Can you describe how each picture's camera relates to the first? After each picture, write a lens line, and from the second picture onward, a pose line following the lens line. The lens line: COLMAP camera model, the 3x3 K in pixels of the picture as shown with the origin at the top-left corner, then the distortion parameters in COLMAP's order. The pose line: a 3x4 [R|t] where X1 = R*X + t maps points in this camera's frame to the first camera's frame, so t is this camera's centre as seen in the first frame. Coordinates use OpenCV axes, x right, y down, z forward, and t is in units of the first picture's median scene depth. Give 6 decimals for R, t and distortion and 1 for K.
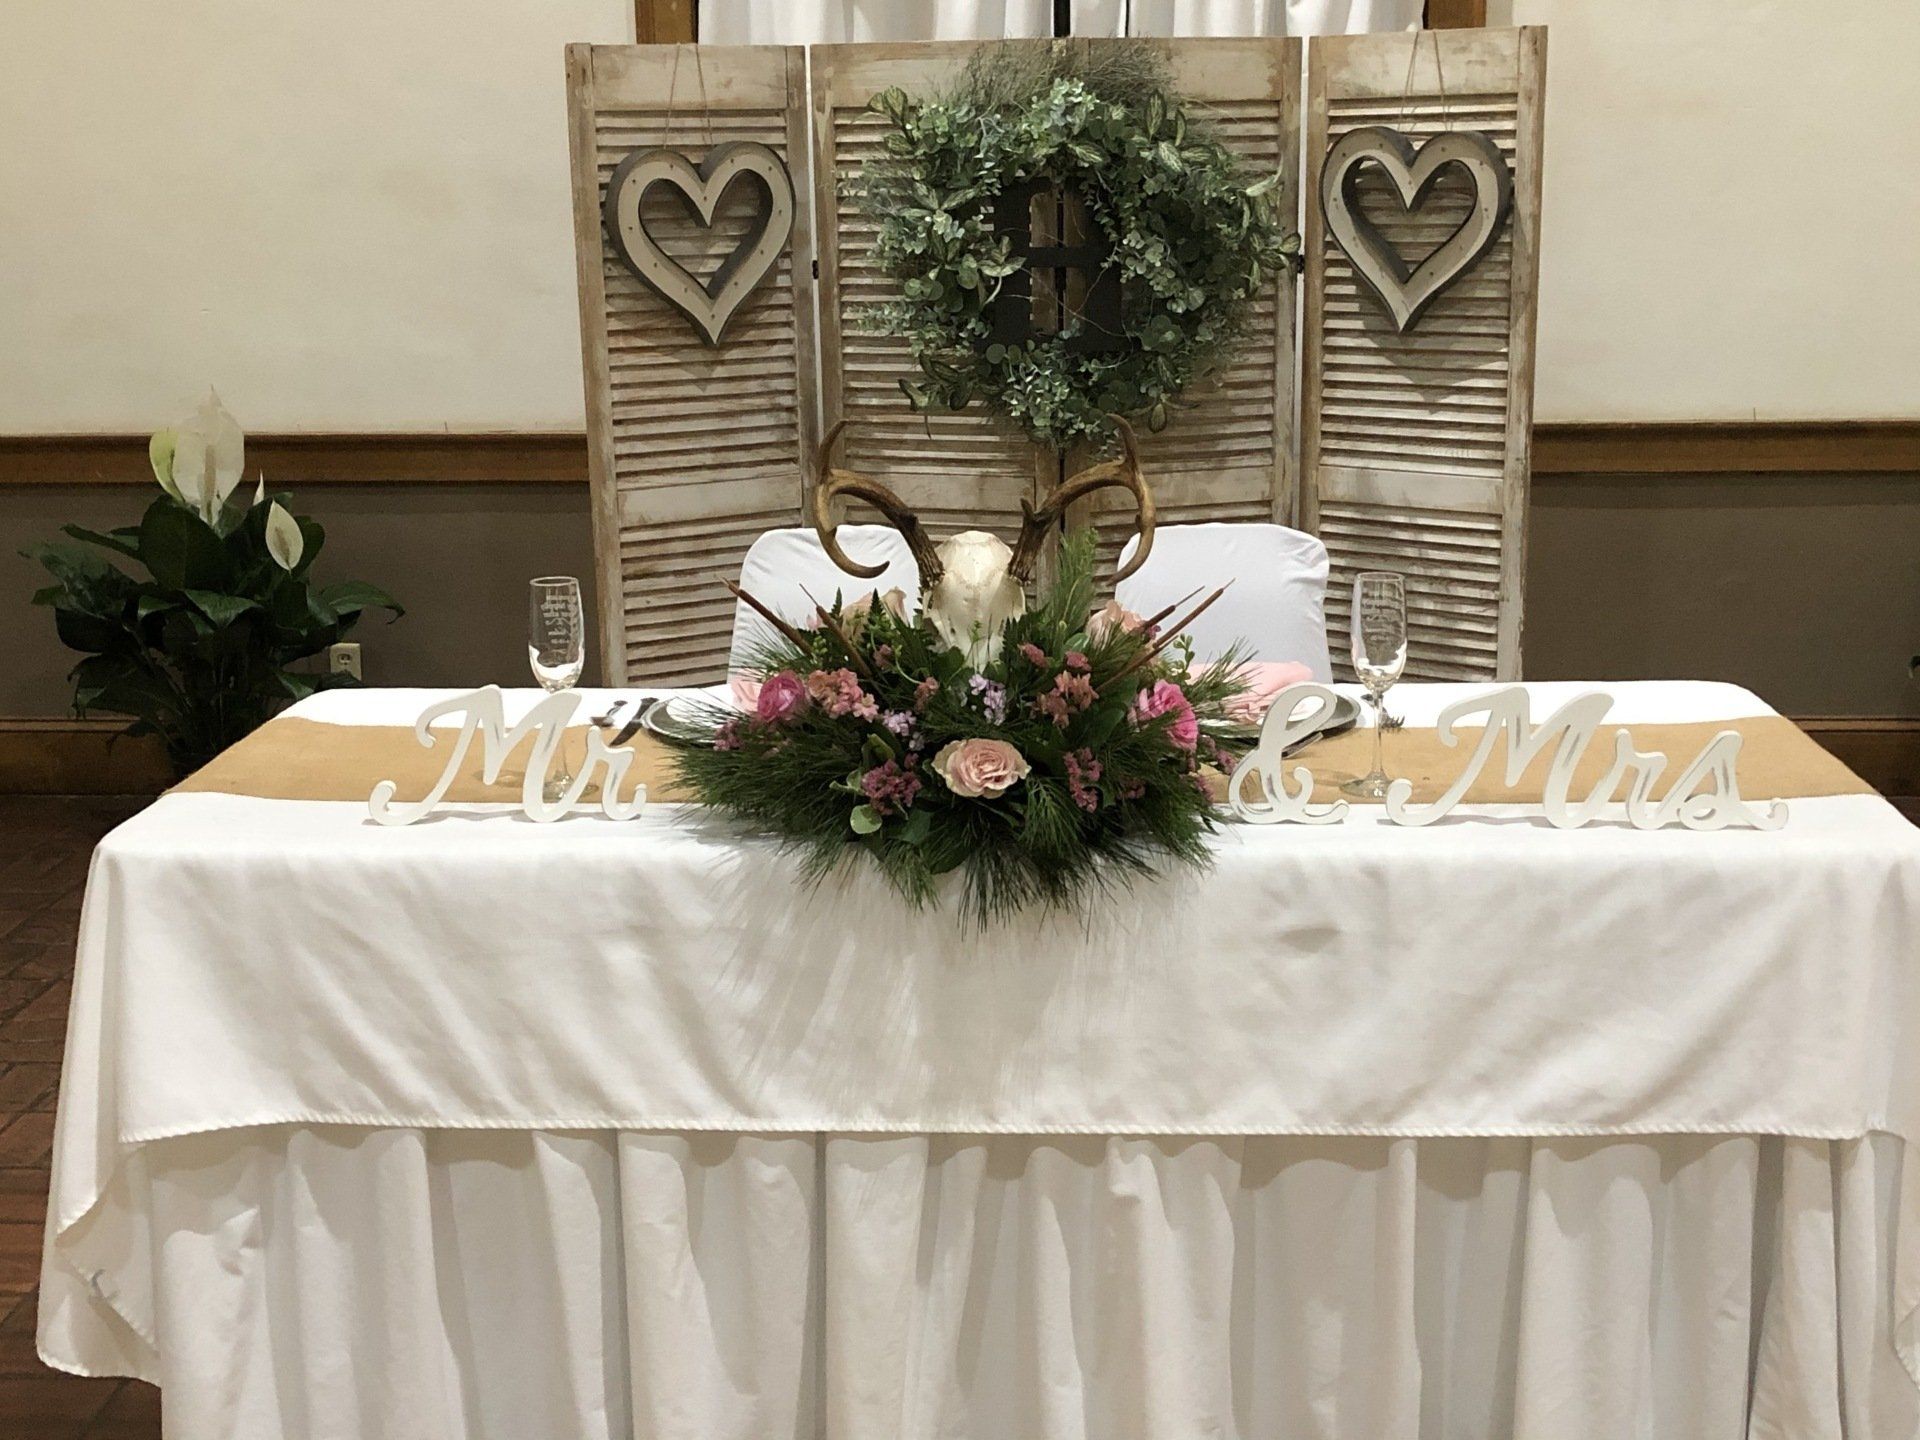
lens RADIAL K [[2301.8, 0, 960.0], [0, 2301.8, 720.0], [0, 0, 1]] dist [0.099968, -0.016069]
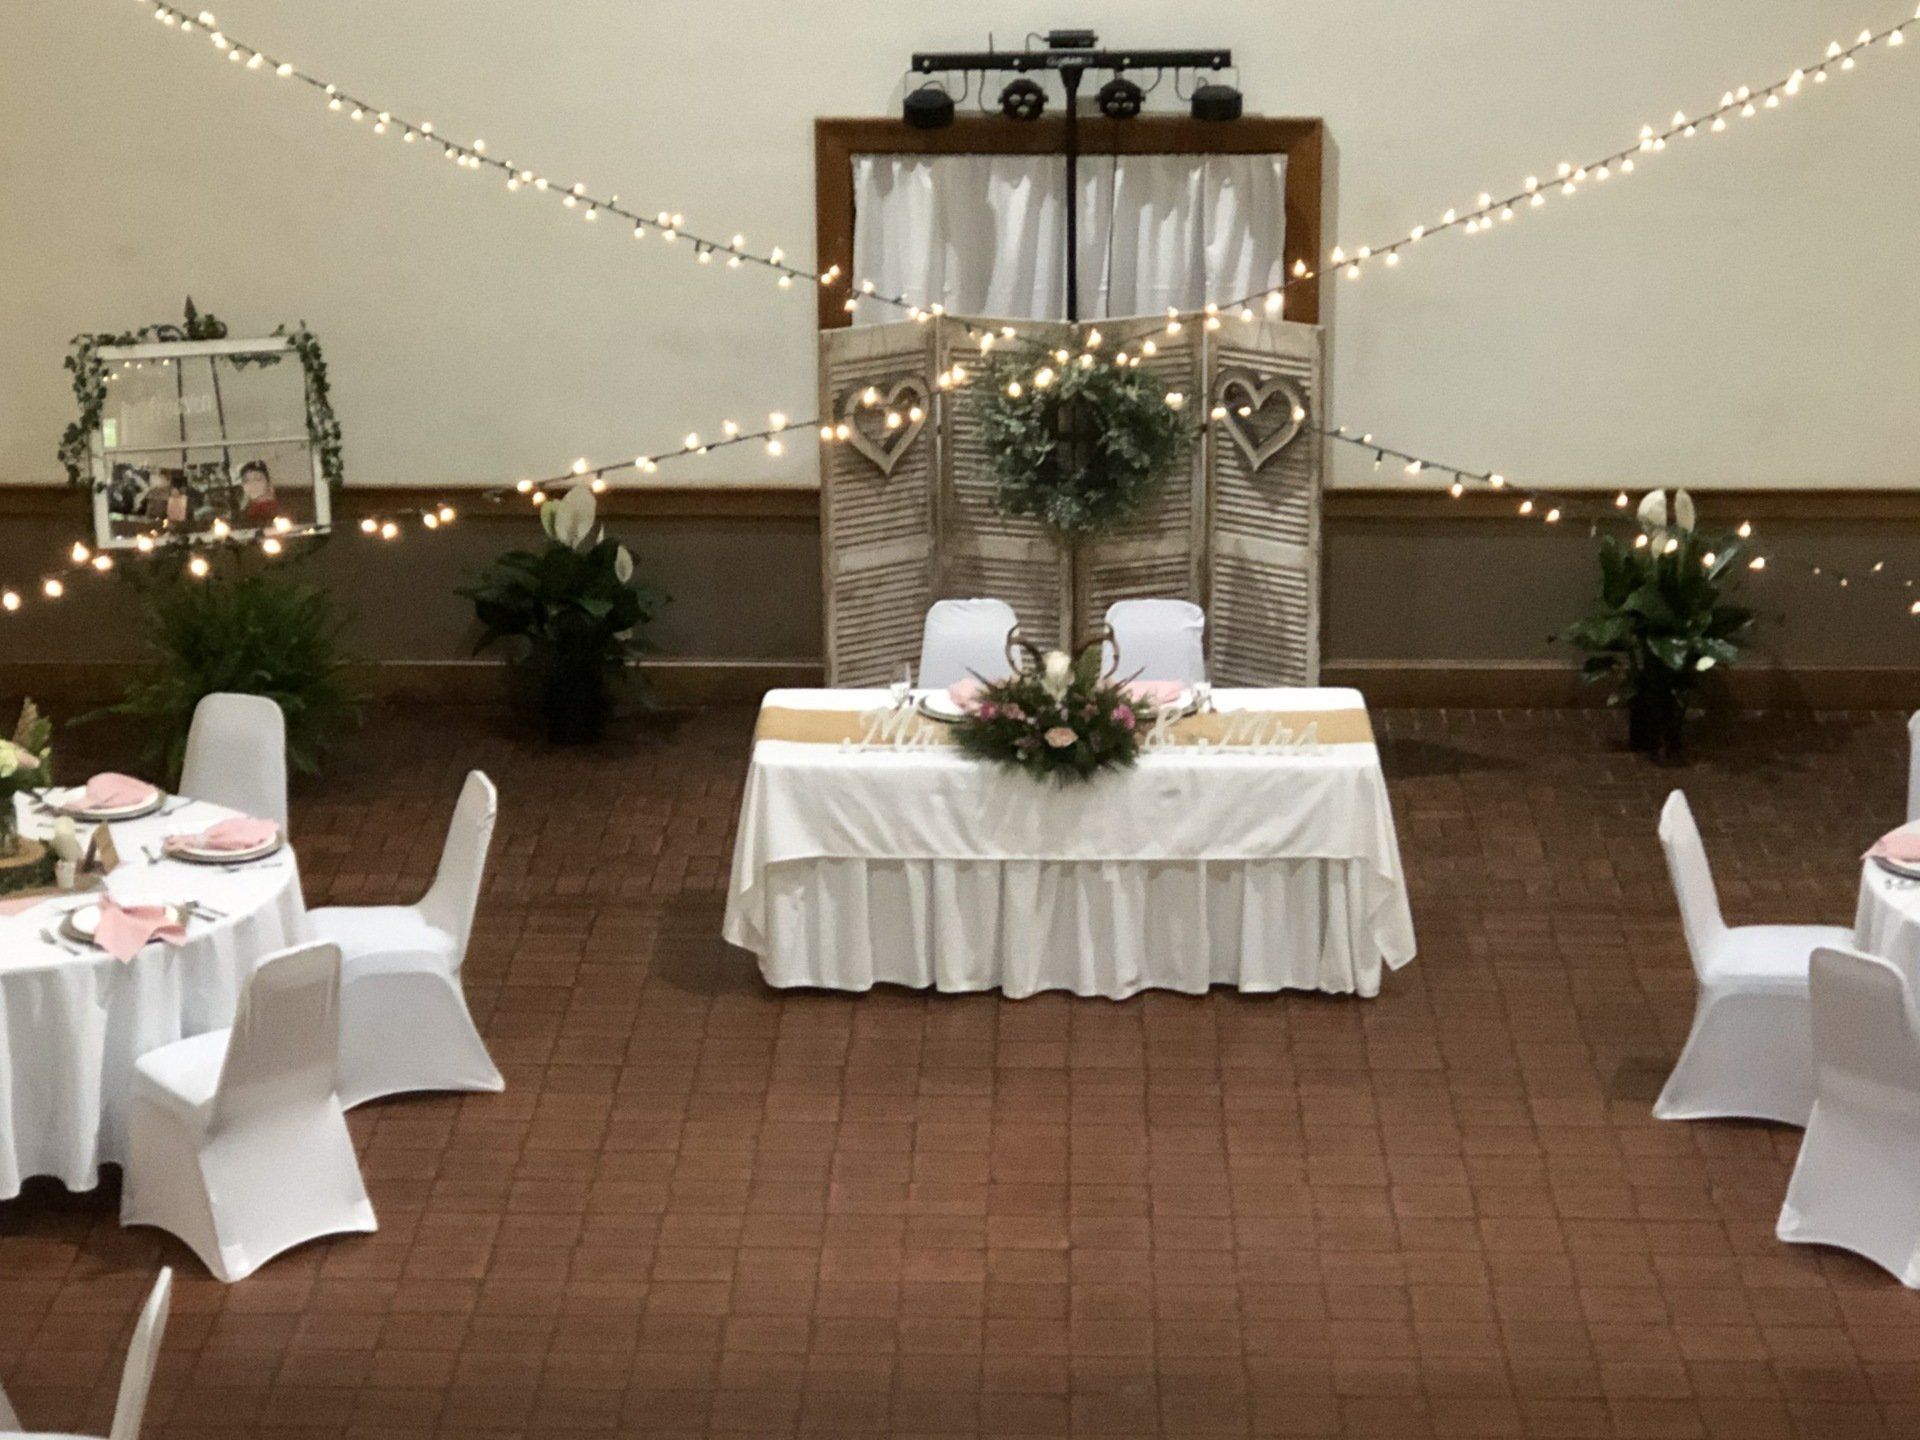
lens RADIAL K [[2301.8, 0, 960.0], [0, 2301.8, 720.0], [0, 0, 1]] dist [0.099968, -0.016069]
pose [[0.999962, -0.000446, 0.008722, -0.135144], [-0.000083, 0.998167, 0.060518, -0.166674], [-0.008733, -0.060517, 0.998129, -1.812101]]
